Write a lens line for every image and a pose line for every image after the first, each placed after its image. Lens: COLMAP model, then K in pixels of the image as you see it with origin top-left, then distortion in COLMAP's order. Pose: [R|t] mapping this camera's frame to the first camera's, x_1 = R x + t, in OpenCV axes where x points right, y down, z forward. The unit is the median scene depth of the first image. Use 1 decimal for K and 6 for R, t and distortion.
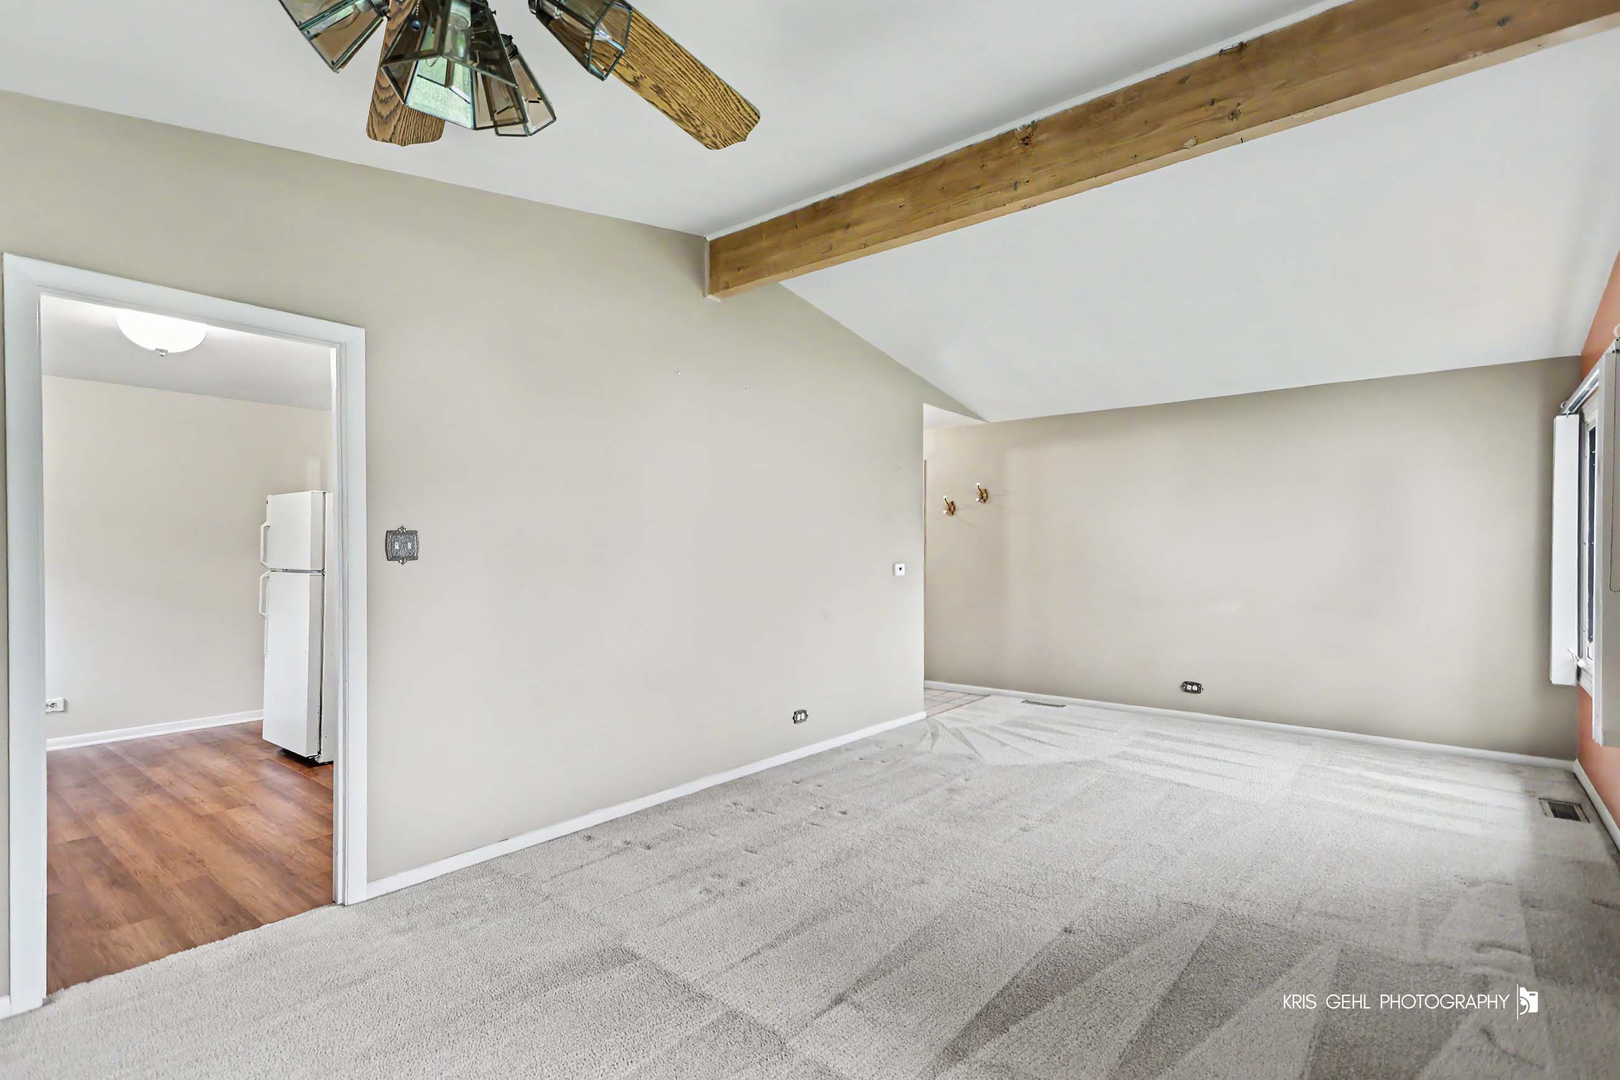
lens RADIAL K [[793.0, 0, 820.8], [0, 793.0, 555.8], [0, 0, 1]] dist [0.024165, -0.000667]
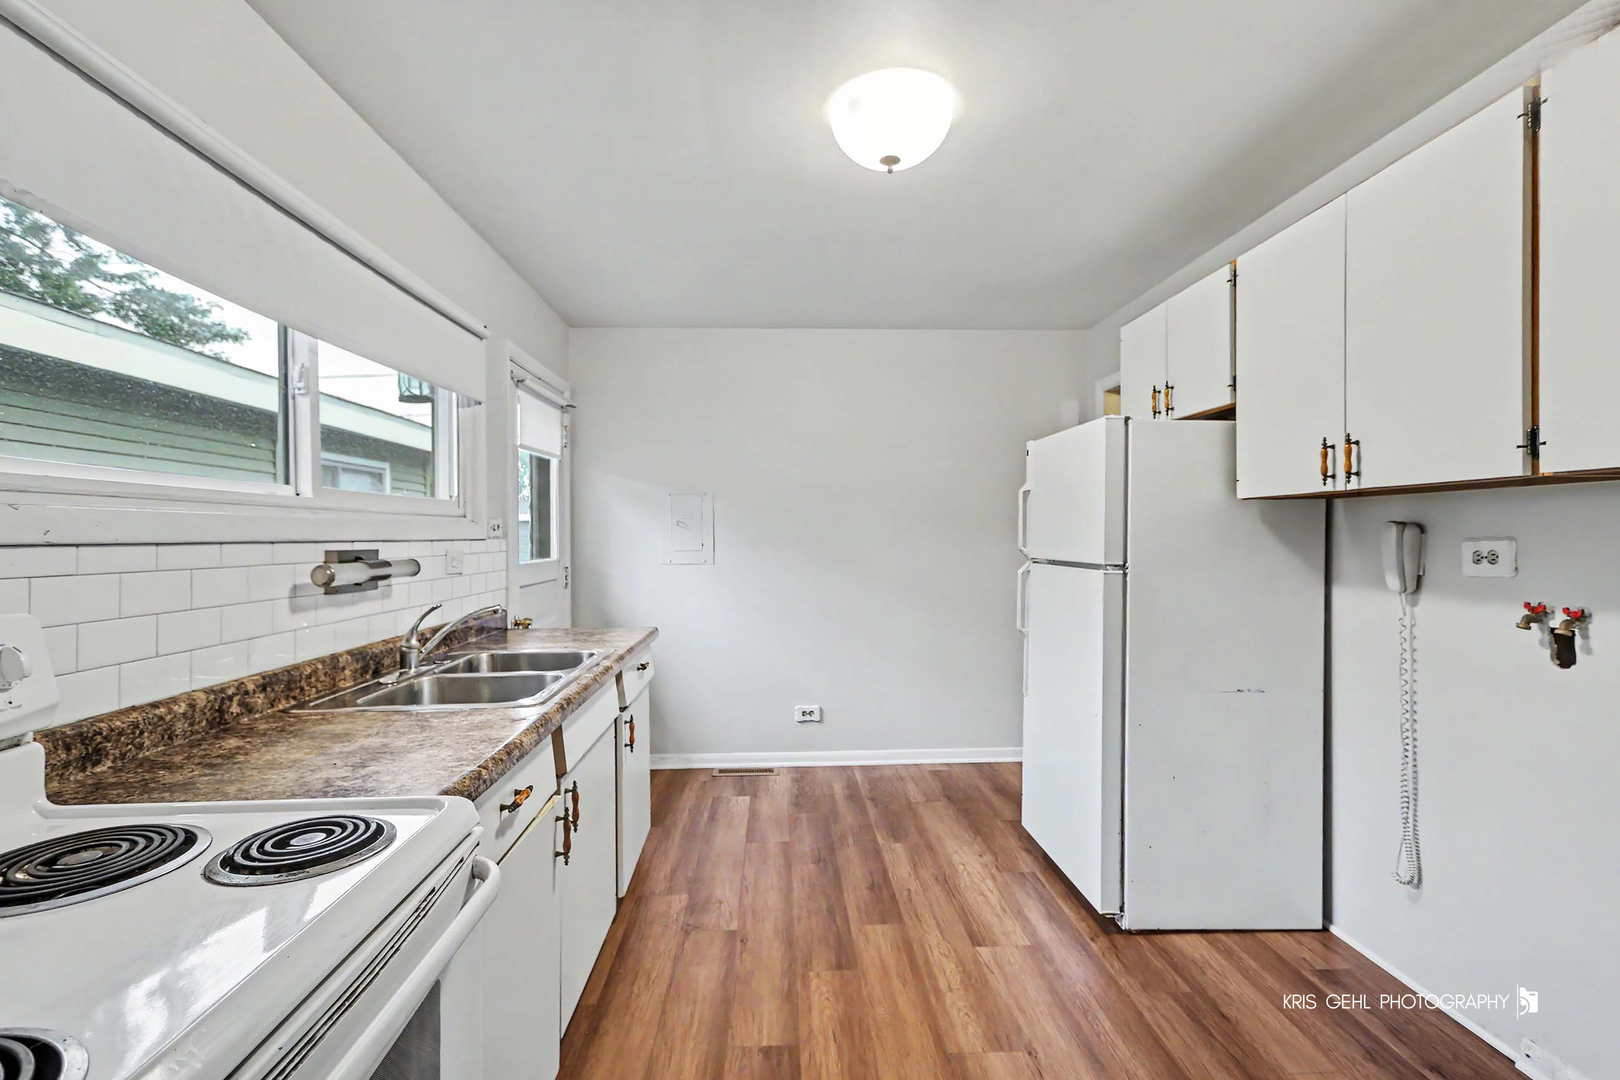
lens RADIAL K [[793.0, 0, 820.8], [0, 793.0, 555.8], [0, 0, 1]] dist [0.024165, -0.000667]
pose [[0.688392, 0.012387, -0.725233, -0.359352], [0.004340, 0.999766, 0.021196, 0.000304], [0.725326, -0.017739, 0.688177, 0.465981]]
